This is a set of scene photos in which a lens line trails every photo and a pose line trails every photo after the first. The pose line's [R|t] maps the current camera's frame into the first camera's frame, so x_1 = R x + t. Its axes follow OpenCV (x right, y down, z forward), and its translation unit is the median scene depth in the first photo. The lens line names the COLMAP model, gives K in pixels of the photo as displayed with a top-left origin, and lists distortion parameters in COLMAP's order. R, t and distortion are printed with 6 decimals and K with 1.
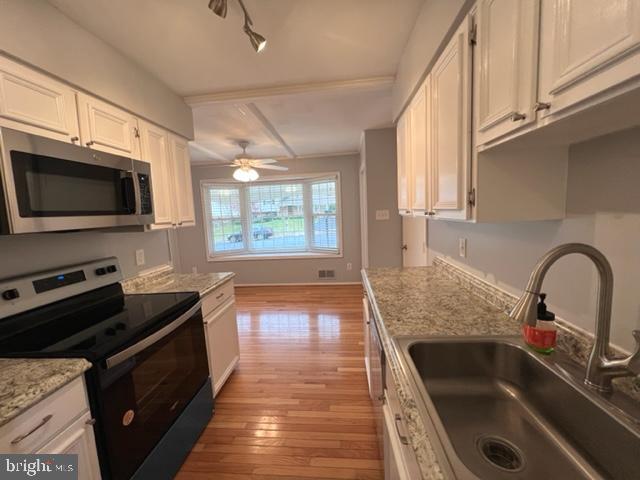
lens RADIAL K [[256.5, 0, 318.2], [0, 256.5, 238.1], [0, 0, 1]] dist [0.000122, 0.000020]
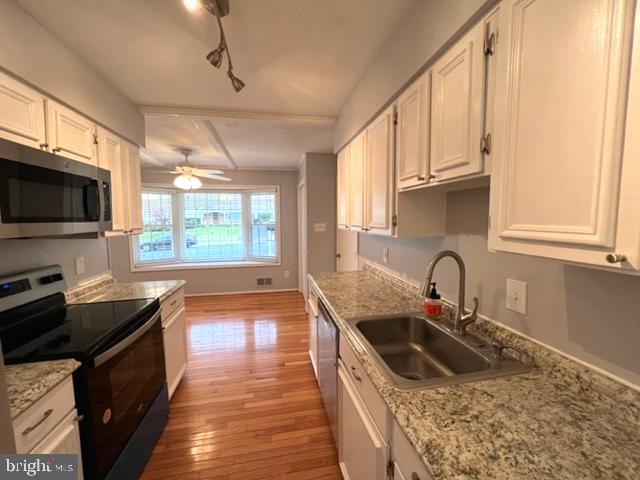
lens RADIAL K [[256.5, 0, 318.4], [0, 256.5, 237.3], [0, 0, 1]] dist [0.000122, 0.000020]
pose [[0.960672, 0.020392, 0.276936, -0.154590], [-0.009257, 0.999097, -0.041455, 0.003090], [-0.277531, 0.037261, 0.959994, -0.199124]]
